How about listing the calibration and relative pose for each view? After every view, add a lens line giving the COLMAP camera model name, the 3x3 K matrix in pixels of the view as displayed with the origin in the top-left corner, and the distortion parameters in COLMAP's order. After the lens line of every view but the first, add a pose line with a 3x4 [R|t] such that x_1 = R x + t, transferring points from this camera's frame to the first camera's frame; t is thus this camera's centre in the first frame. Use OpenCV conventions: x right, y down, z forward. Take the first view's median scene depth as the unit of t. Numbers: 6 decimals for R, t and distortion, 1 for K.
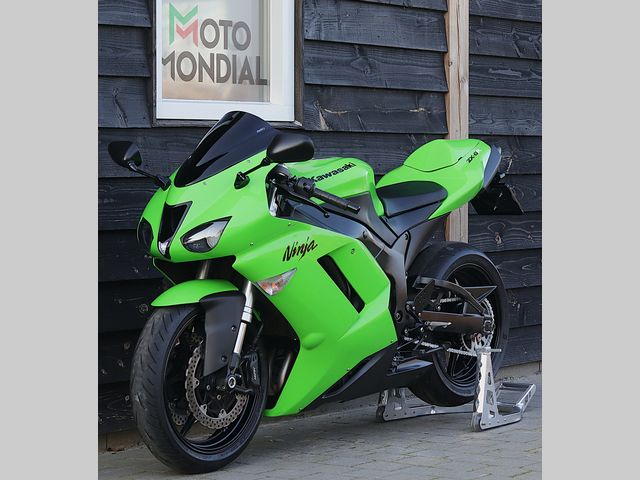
lens RADIAL K [[1880.4, 0, 320.0], [0, 1880.4, 240.0], [0, 0, 1]] dist [-0.432872, -1.533913]
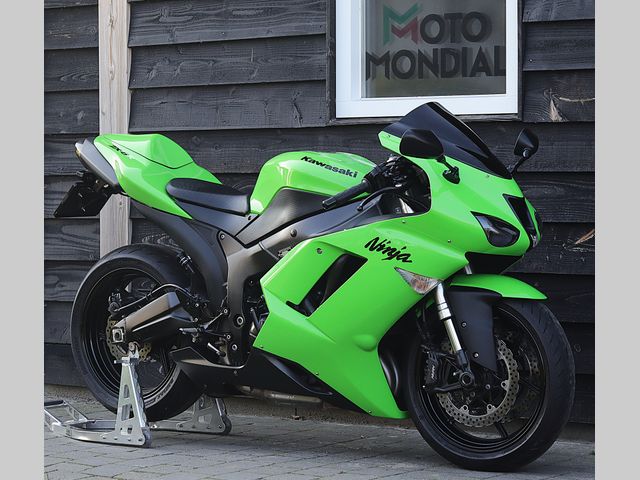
lens RADIAL K [[1880.4, 0, 320.0], [0, 1880.4, 240.0], [0, 0, 1]] dist [-0.432872, -1.533913]
pose [[0.014470, 0.028963, -0.999476, 0.932120], [-0.040824, 0.998764, 0.028351, -0.023986], [0.999062, 0.040392, 0.015635, 0.925053]]
